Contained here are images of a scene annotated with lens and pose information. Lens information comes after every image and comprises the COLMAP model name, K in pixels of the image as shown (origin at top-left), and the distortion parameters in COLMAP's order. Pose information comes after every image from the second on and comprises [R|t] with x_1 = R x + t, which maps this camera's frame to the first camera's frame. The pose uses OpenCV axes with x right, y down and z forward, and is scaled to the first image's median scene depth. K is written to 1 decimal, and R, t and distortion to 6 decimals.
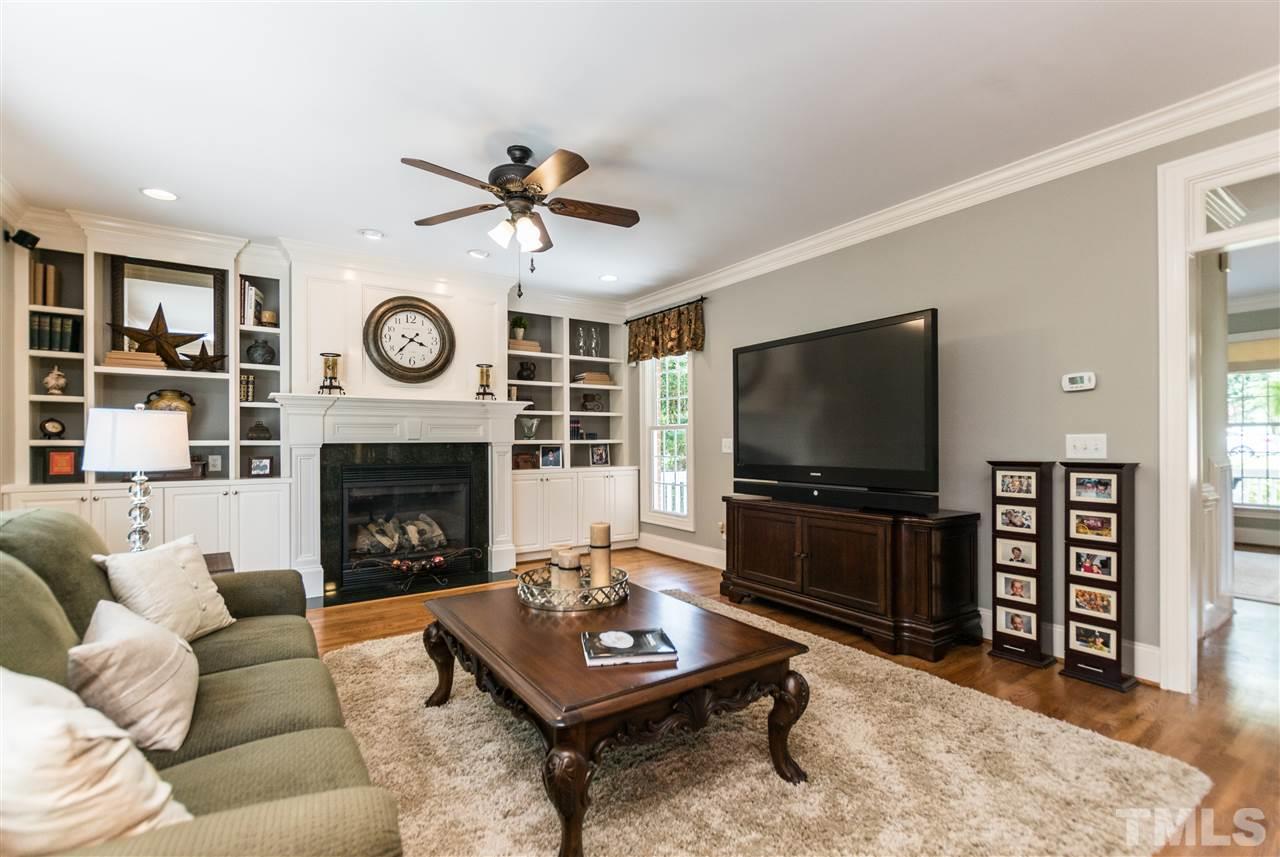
lens RADIAL K [[567.1, 0, 640.8], [0, 567.1, 440.6], [0, 0, 1]] dist [0.026777, -0.000074]
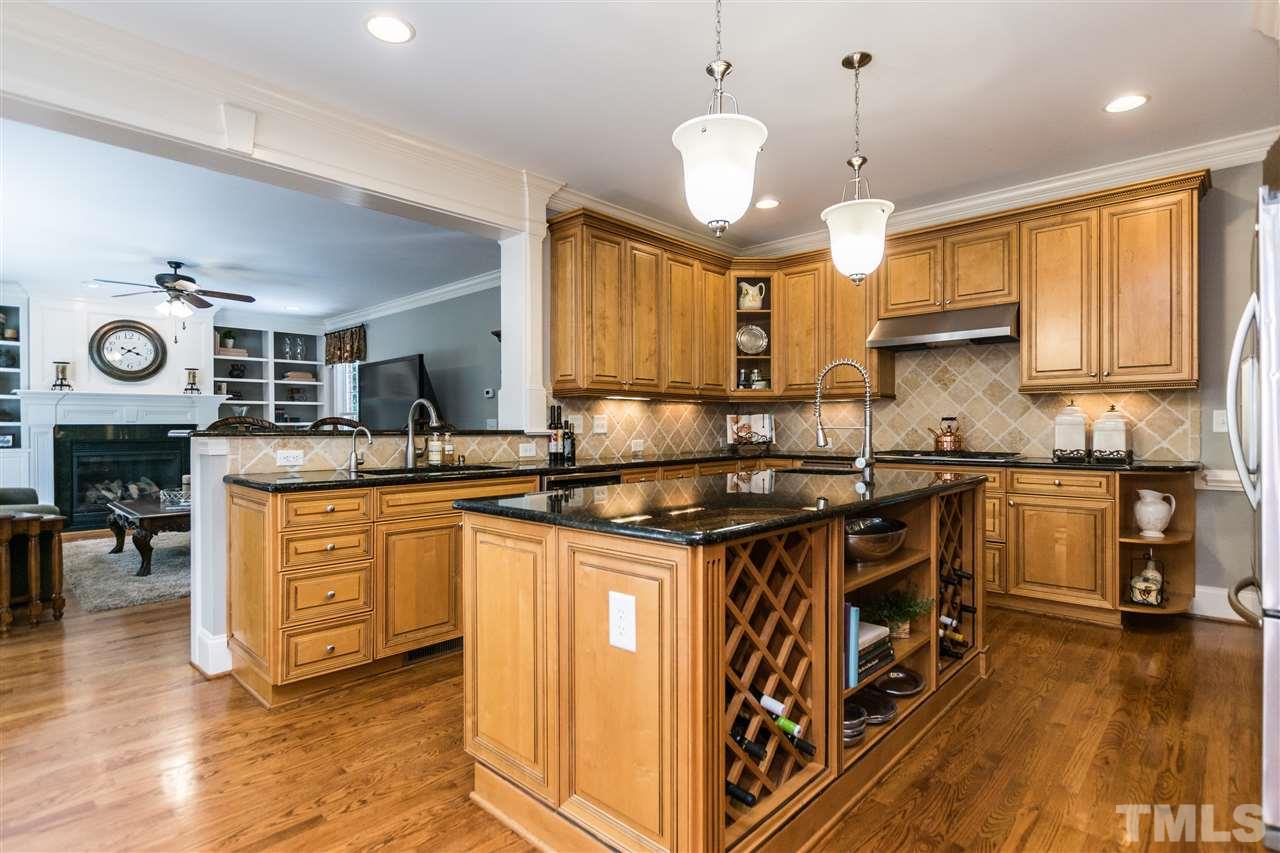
lens RADIAL K [[600.7, 0, 613.4], [0, 600.7, 430.7], [0, 0, 1]] dist [-0.001951, -0.000333]
pose [[0.976216, -0.001621, 0.216795, 0.429930], [-0.000139, 0.999967, 0.008103, 0.007316], [-0.216801, -0.007941, 0.976184, -0.684759]]
